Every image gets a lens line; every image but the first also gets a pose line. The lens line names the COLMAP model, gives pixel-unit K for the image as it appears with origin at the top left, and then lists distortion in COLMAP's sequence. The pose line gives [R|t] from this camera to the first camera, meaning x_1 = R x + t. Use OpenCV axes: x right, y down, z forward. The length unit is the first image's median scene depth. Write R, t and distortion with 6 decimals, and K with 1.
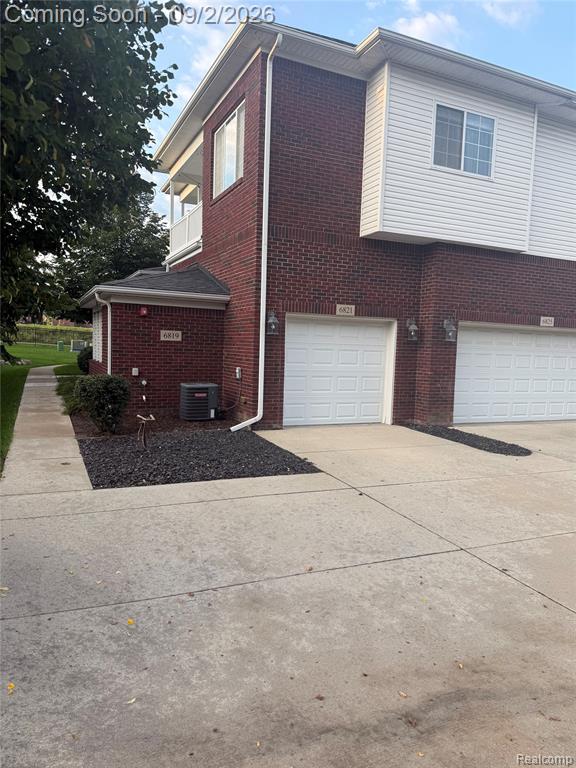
lens RADIAL K [[540.1, 0, 286.2], [0, 540.1, 388.8], [0, 0, 1]] dist [0.035905, -0.017724]
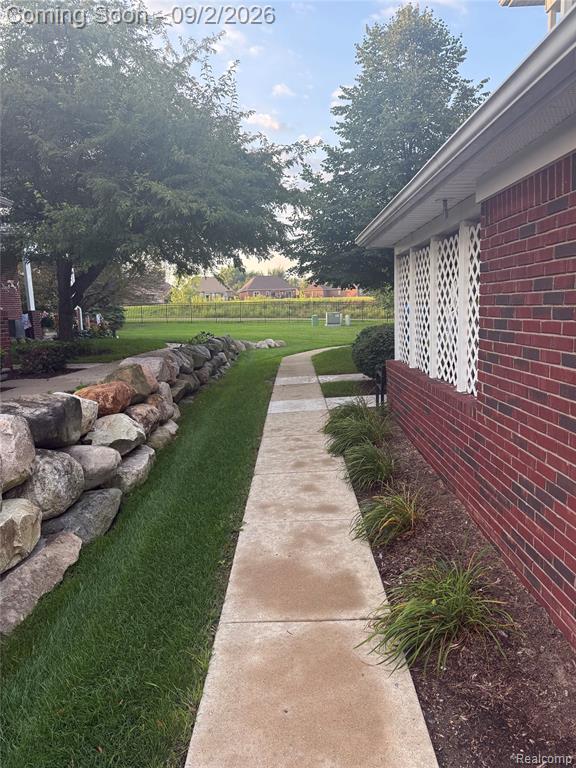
lens RADIAL K [[540.1, 0, 290.7], [0, 540.1, 383.4], [0, 0, 1]] dist [0.035905, -0.017724]
pose [[0.906115, -0.013348, -0.422820, -0.315650], [0.037146, 0.998152, 0.048096, -0.077235], [0.421397, -0.059287, 0.904936, 0.709625]]
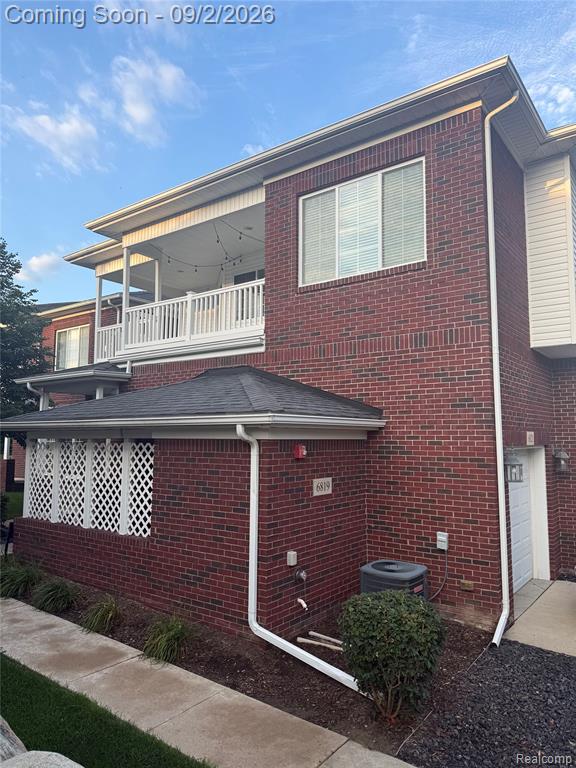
lens RADIAL K [[540.1, 0, 287.4], [0, 540.1, 381.3], [0, 0, 1]] dist [0.035905, -0.017724]
pose [[0.879185, 0.020187, 0.476052, -0.500149], [0.066558, 0.984103, -0.164652, -0.108078], [-0.471808, 0.176445, 0.863866, 0.426792]]
